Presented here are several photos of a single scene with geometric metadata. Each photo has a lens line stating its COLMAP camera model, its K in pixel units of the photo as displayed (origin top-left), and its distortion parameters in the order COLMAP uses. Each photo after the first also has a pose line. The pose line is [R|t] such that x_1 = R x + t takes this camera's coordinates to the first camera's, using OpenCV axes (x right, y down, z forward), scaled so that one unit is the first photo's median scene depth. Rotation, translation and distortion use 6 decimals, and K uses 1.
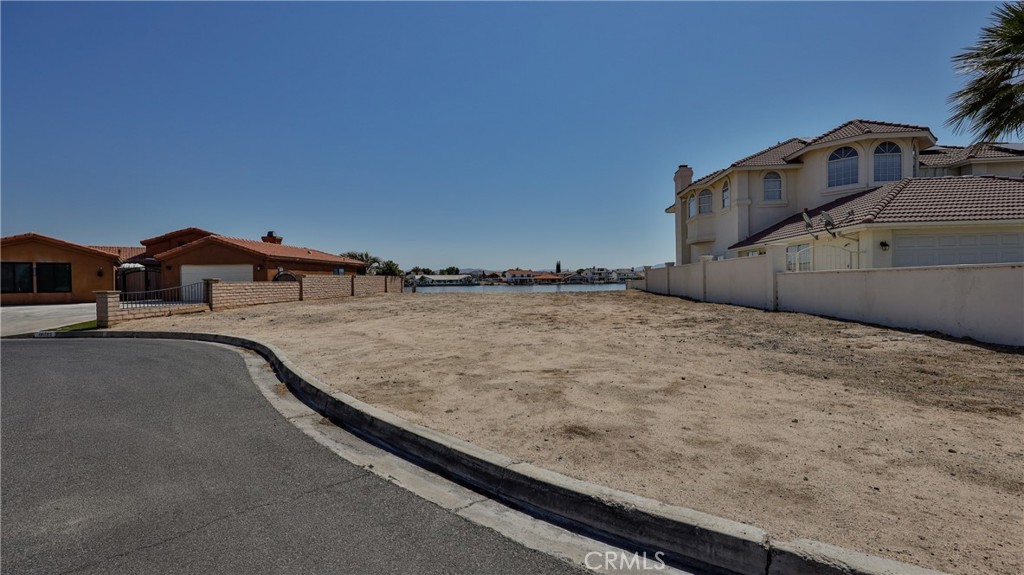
lens RADIAL K [[436.0, 0, 511.4], [0, 436.0, 286.9], [0, 0, 1]] dist [0.000105, -0.000114]
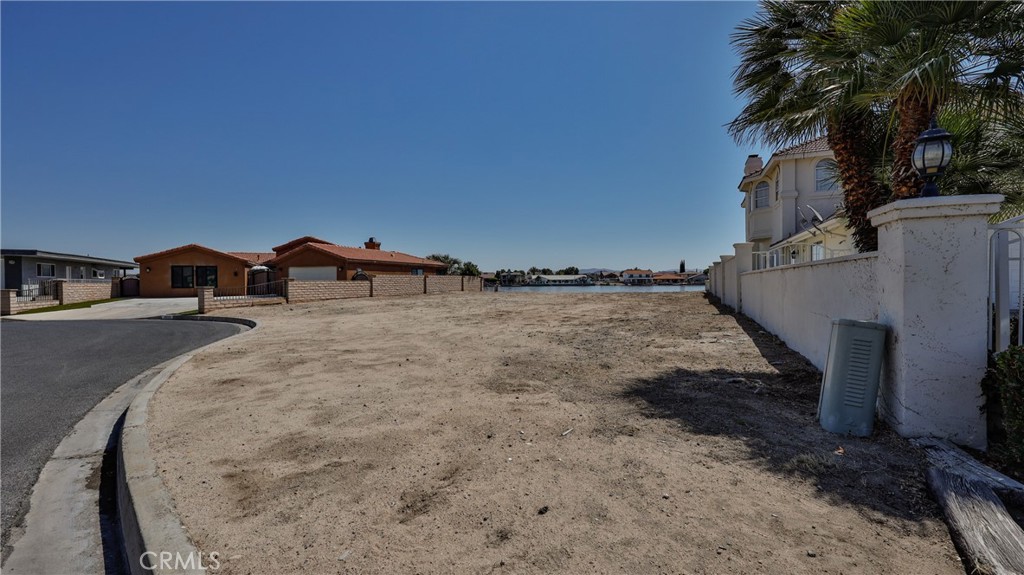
lens RADIAL K [[436.0, 0, 510.0], [0, 436.0, 285.2], [0, 0, 1]] dist [0.000105, -0.000114]
pose [[0.958206, 0.007881, -0.285972, 0.138827], [-0.008945, 0.999957, -0.002416, -0.000321], [0.285941, 0.004874, 0.958235, -0.013608]]
